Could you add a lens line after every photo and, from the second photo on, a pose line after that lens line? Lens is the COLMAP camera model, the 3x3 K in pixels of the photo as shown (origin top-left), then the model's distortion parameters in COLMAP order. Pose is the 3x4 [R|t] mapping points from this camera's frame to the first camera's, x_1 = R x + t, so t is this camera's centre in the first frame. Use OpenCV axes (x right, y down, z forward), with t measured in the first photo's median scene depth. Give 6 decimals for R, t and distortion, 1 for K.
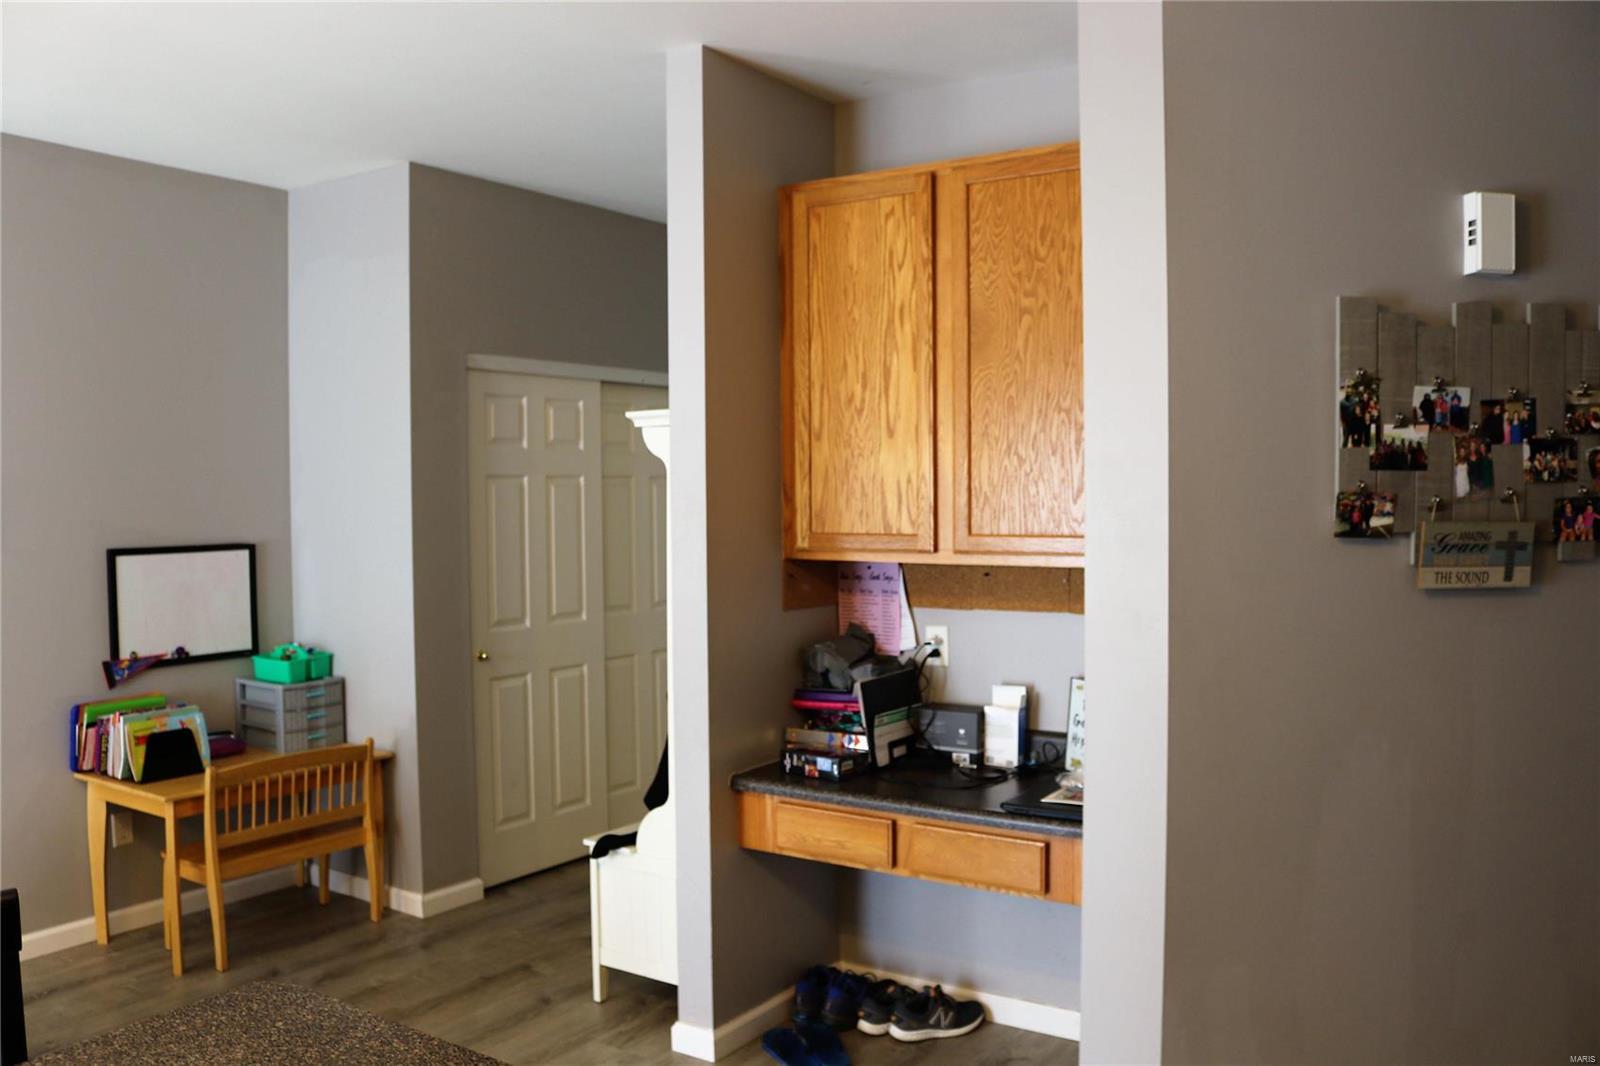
lens RADIAL K [[1314.3, 0, 806.7], [0, 1314.3, 539.1], [0, 0, 1]] dist [-0.149521, 0.120542]
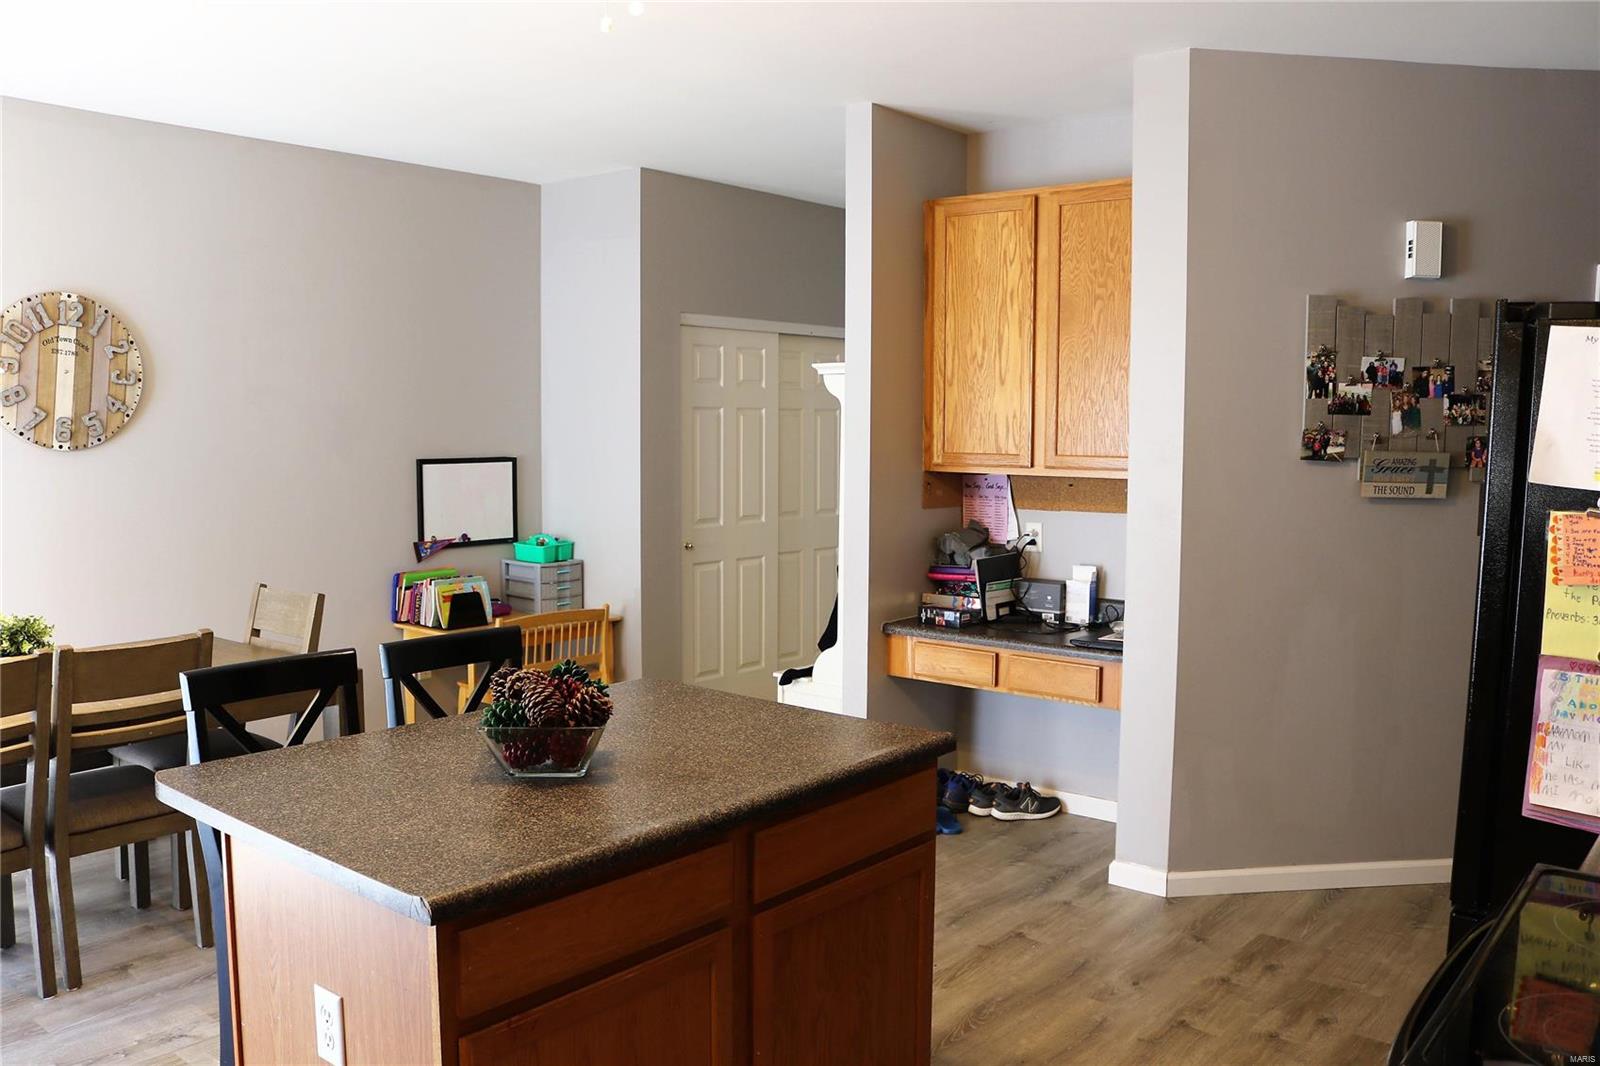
lens RADIAL K [[1314.3, 0, 802.0], [0, 1314.3, 549.6], [0, 0, 1]] dist [-0.149521, 0.120542]
pose [[0.994433, 0.023239, -0.102772, -0.000982], [-0.017073, 0.998024, 0.060476, 0.016604], [0.103974, -0.058385, 0.992865, -0.404671]]
